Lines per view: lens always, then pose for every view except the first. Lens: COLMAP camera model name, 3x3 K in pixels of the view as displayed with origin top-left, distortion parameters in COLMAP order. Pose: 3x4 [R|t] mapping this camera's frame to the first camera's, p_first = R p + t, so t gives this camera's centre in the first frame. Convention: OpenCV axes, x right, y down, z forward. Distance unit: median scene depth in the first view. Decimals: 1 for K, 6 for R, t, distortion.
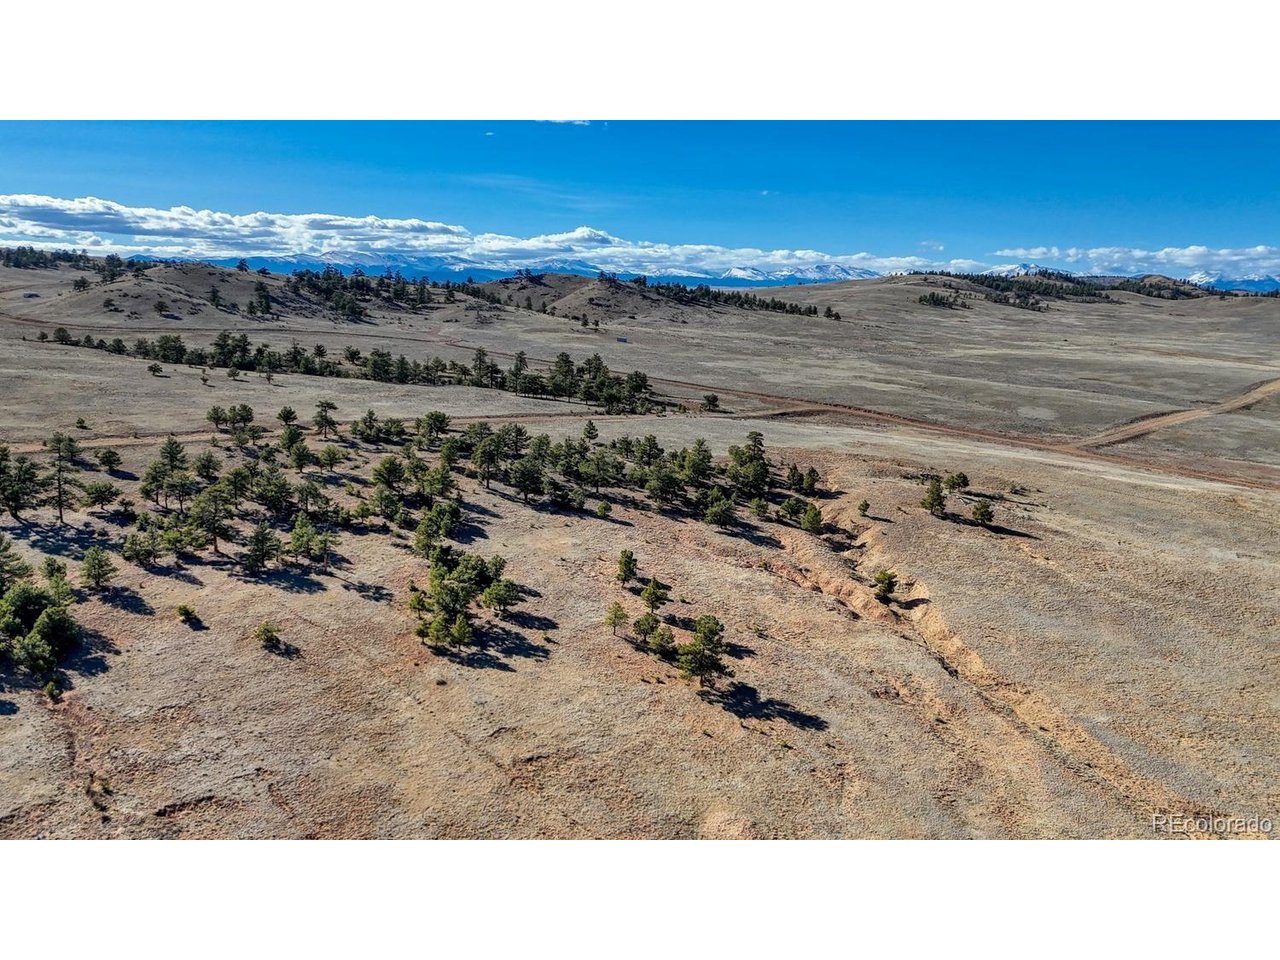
lens RADIAL K [[930.8, 0, 640.0], [0, 930.8, 480.0], [0, 0, 1]] dist [0.095917, -0.106774]
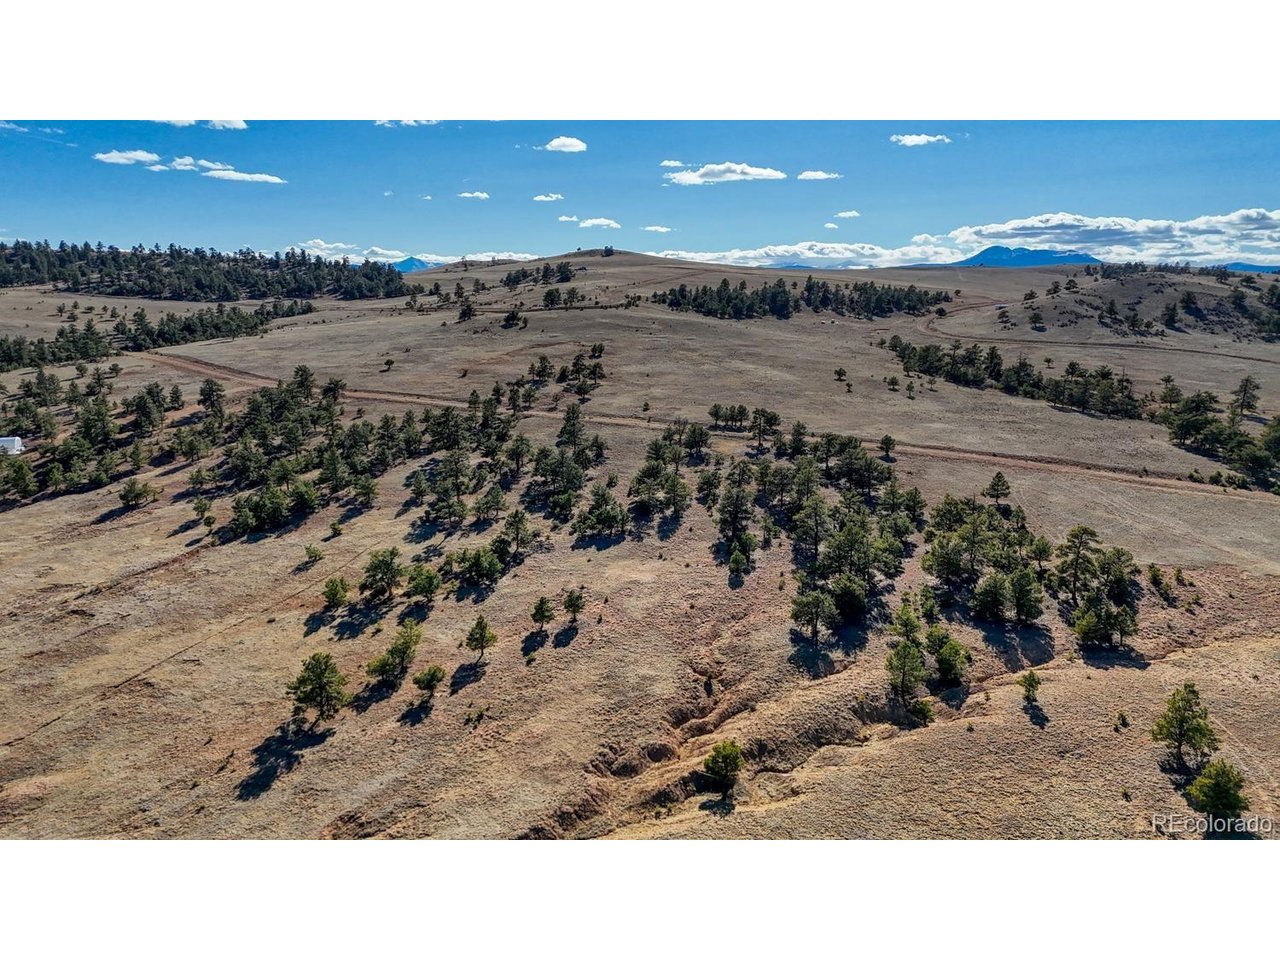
lens RADIAL K [[930.8, 0, 640.0], [0, 930.8, 480.0], [0, 0, 1]] dist [0.095917, -0.106774]
pose [[0.415298, 0.172832, -0.893116, 0.791996], [-0.186034, 0.977172, 0.102592, -0.130733], [0.890460, 0.123544, 0.437971, 0.674626]]
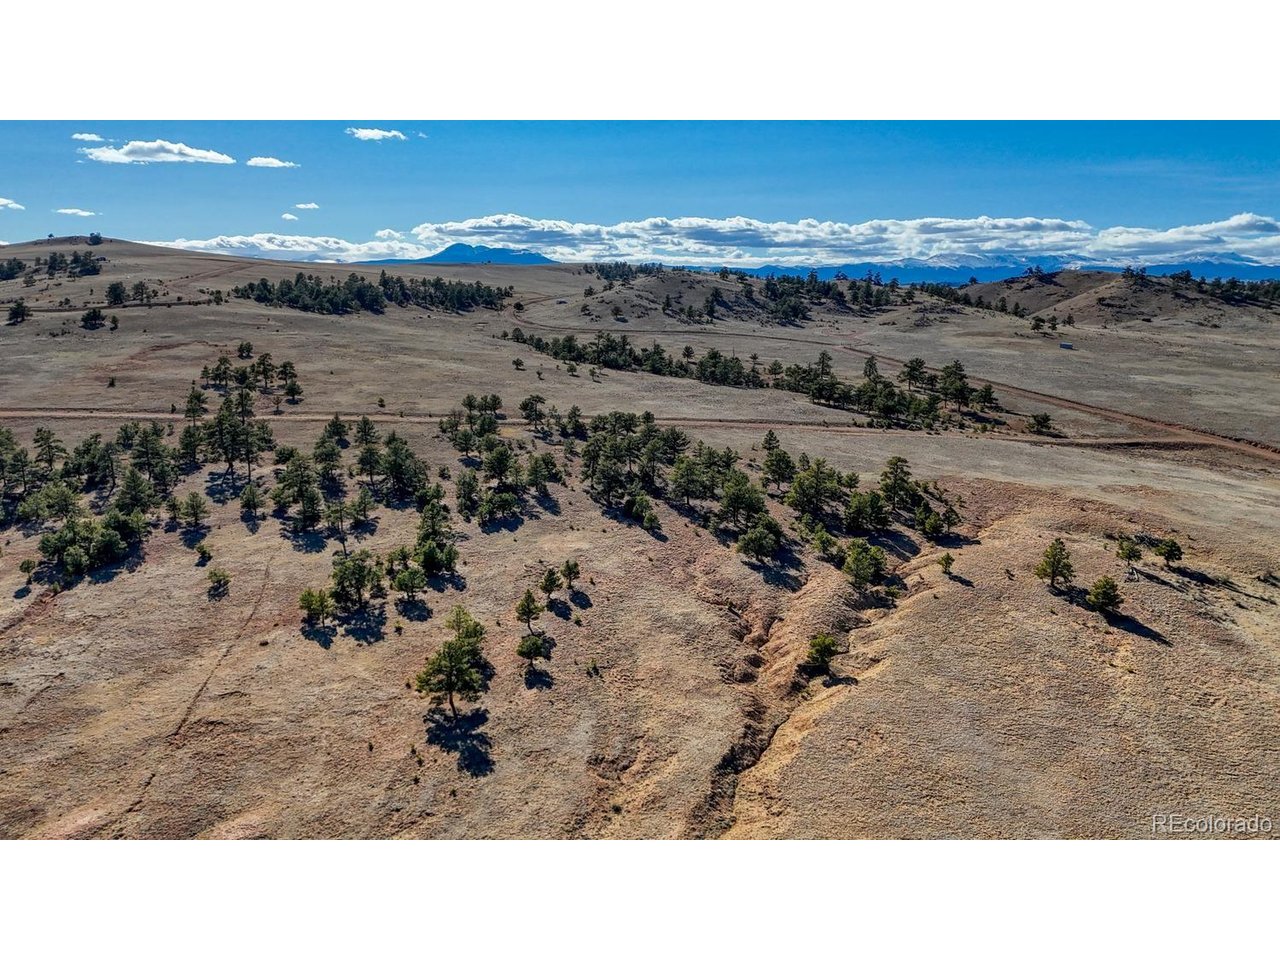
lens RADIAL K [[930.8, 0, 640.0], [0, 930.8, 480.0], [0, 0, 1]] dist [0.095917, -0.106774]
pose [[0.821126, 0.104613, -0.561078, 0.591984], [-0.106469, 0.993878, 0.029494, -0.044791], [0.560729, 0.035519, 0.827237, 0.245448]]
